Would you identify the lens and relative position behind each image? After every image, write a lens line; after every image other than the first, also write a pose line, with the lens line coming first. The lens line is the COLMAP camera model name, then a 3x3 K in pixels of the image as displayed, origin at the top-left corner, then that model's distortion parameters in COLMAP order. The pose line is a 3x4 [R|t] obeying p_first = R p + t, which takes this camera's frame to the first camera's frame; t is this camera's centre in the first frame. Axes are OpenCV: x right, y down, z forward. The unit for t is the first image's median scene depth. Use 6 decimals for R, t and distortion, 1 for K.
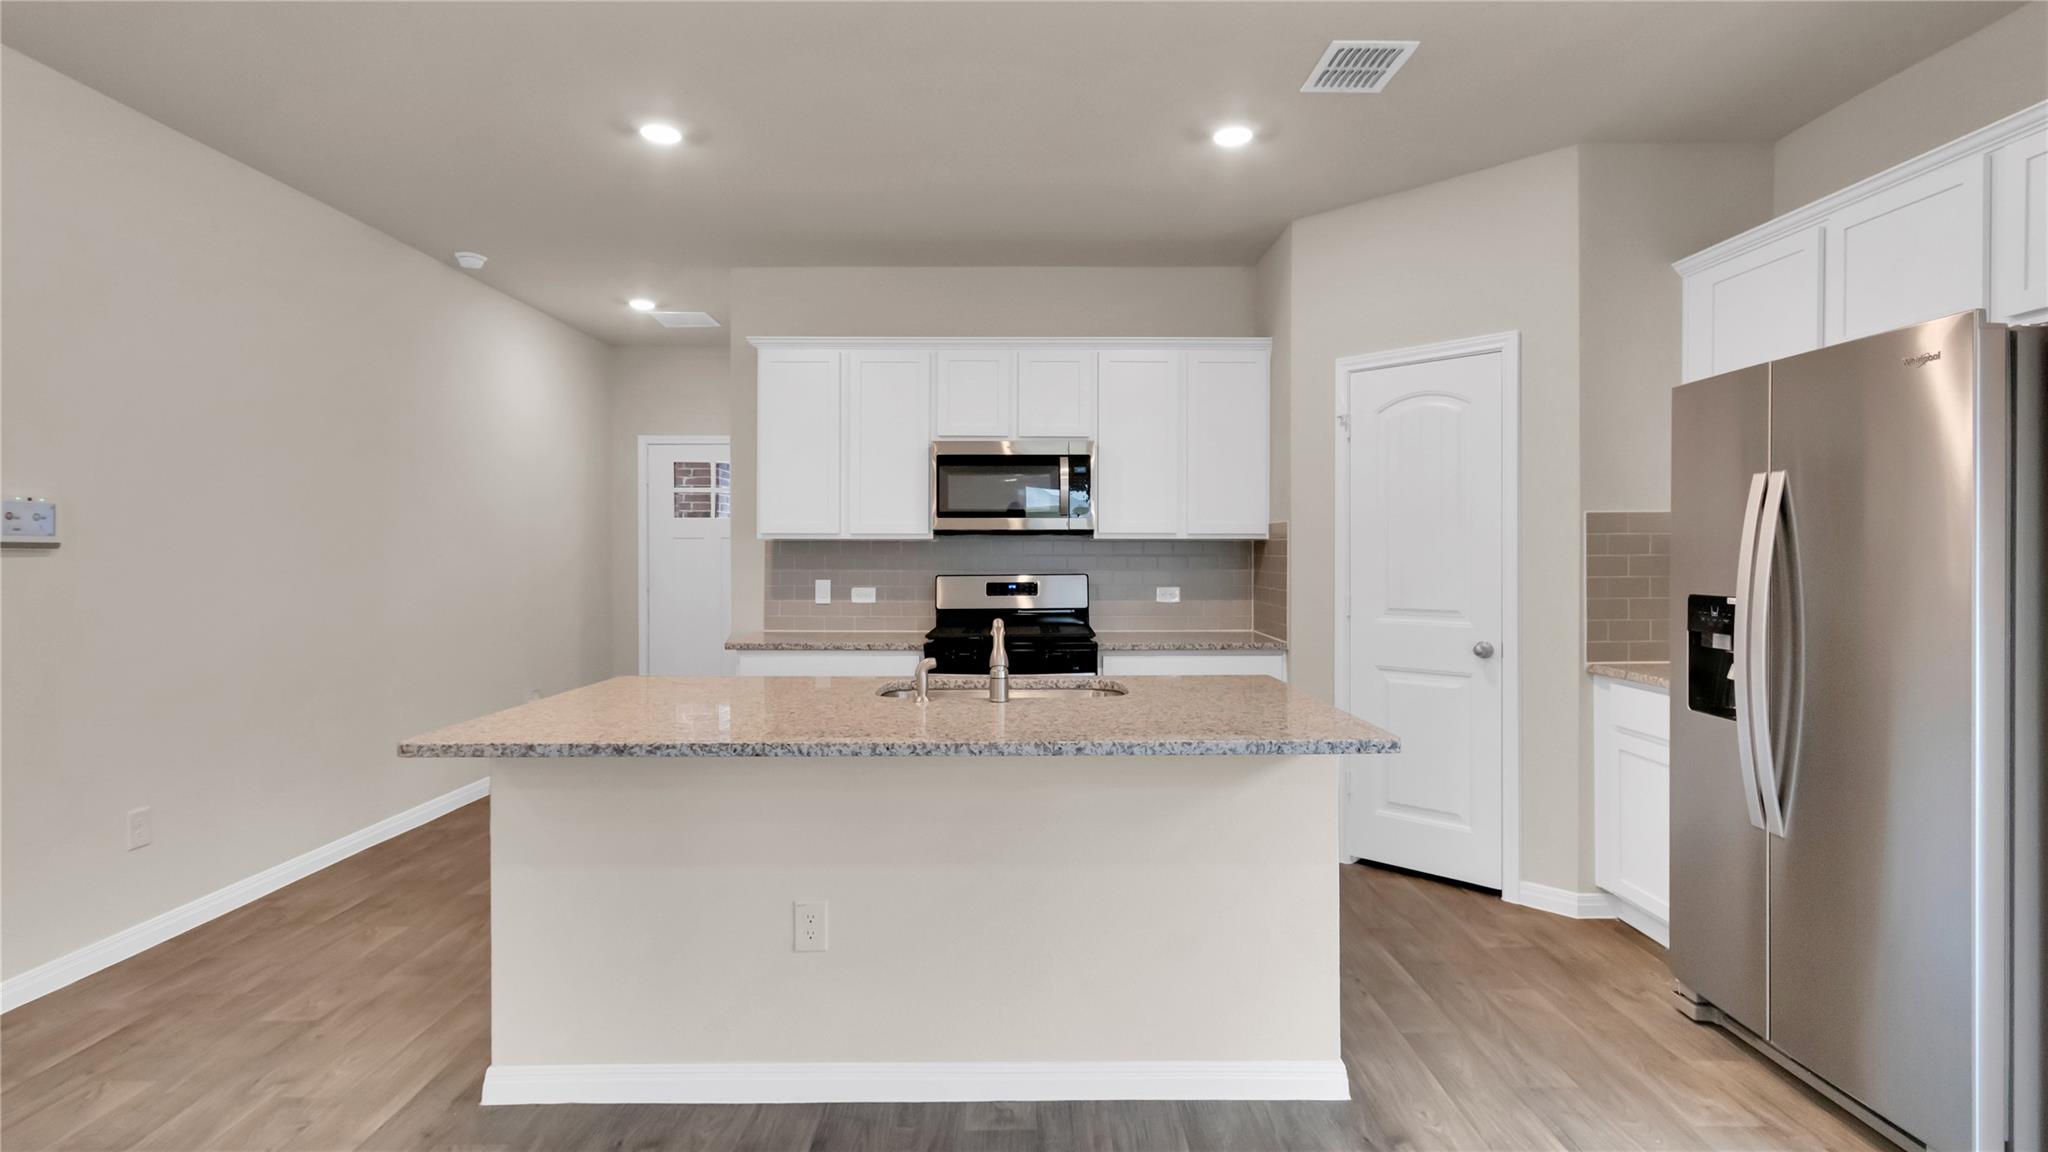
lens RADIAL K [[994.2, 0, 1036.8], [0, 994.2, 562.5], [0, 0, 1]] dist [0.001259, -0.000300]
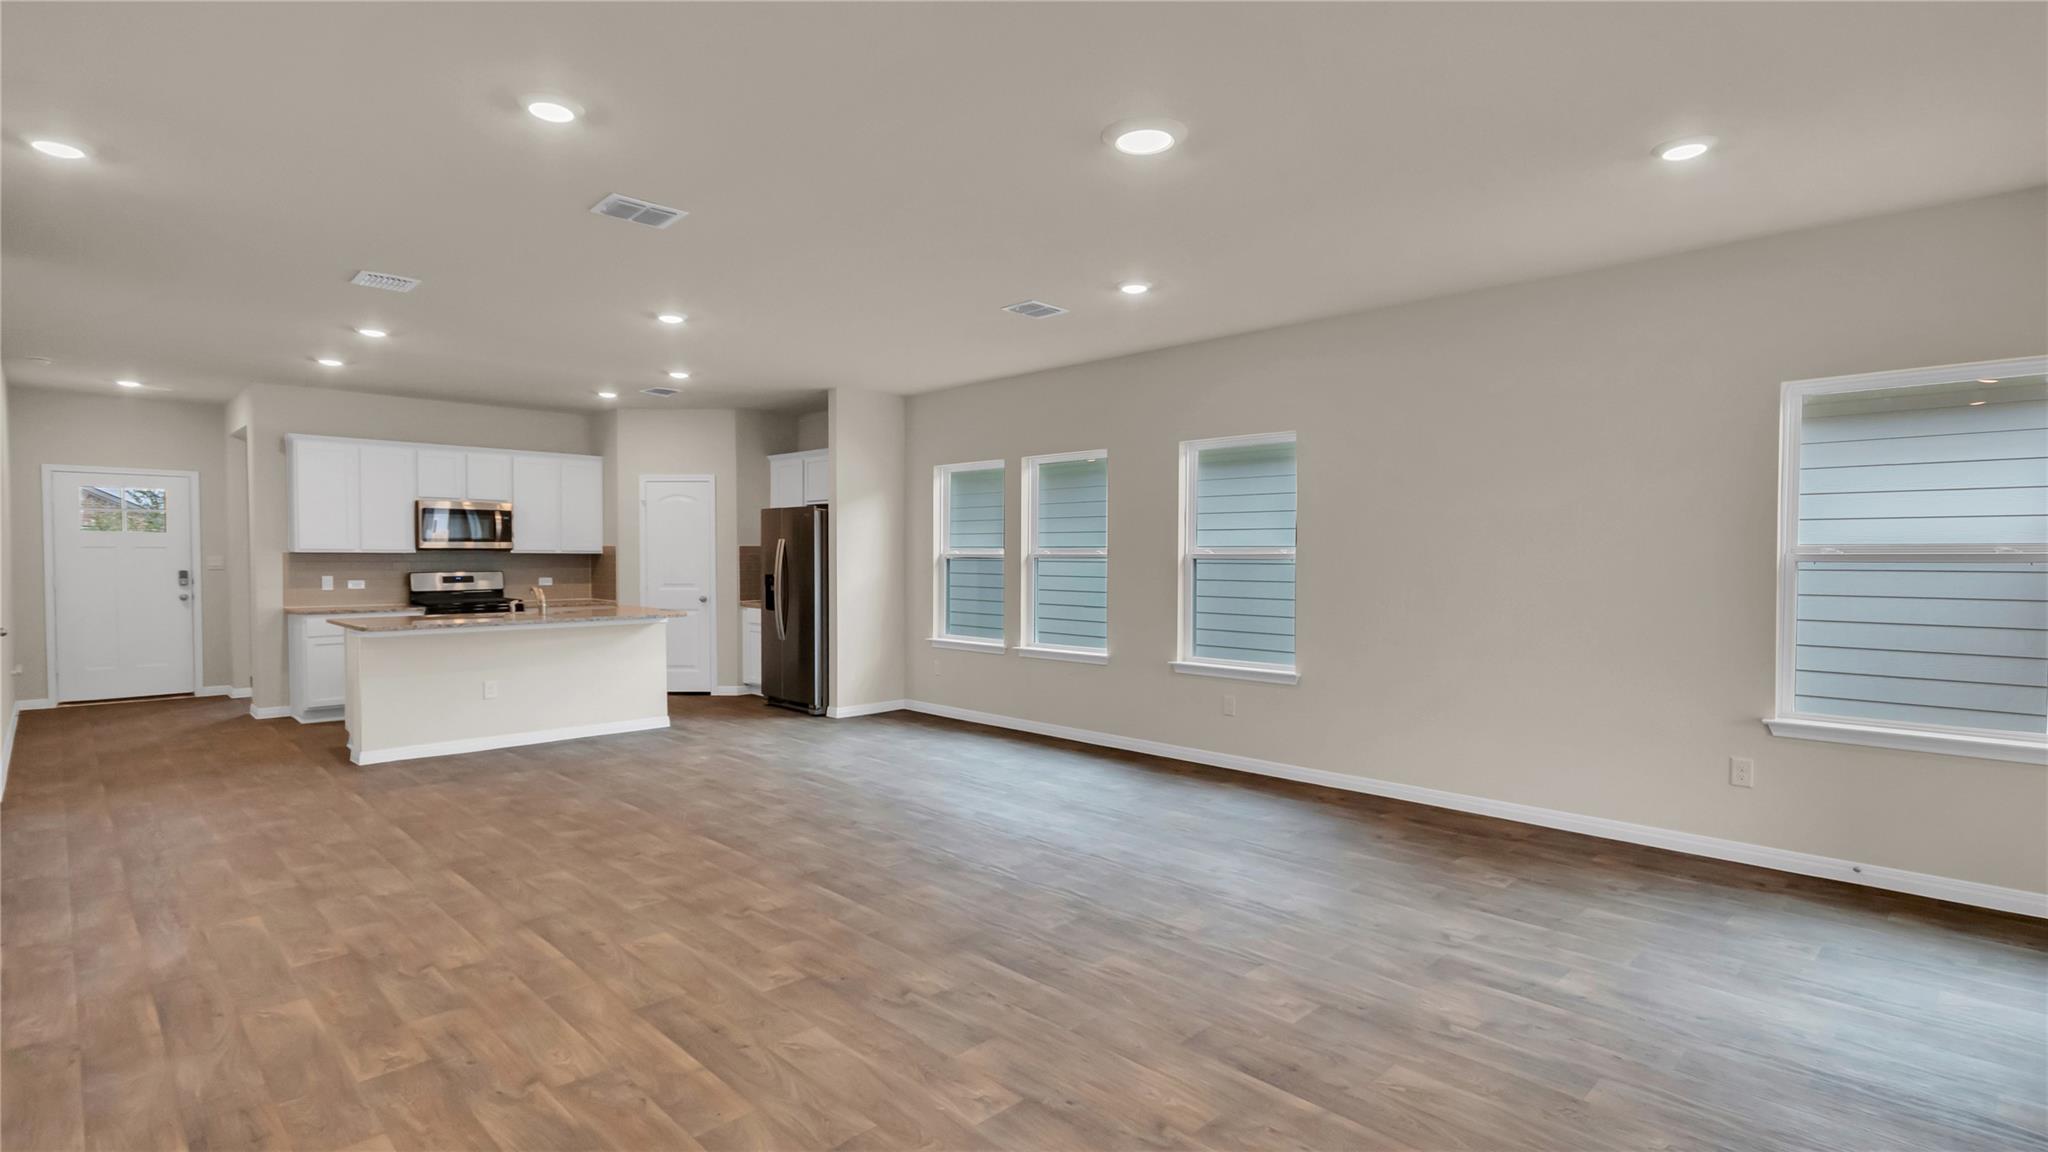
lens RADIAL K [[988.6, 0, 1029.1], [0, 988.6, 574.9], [0, 0, 1]] dist [0.019924, -0.000495]
pose [[0.730940, -0.009532, 0.682375, -0.548499], [0.002642, 0.999934, 0.011138, -0.000107], [-0.682436, -0.006338, 0.730917, -1.163022]]
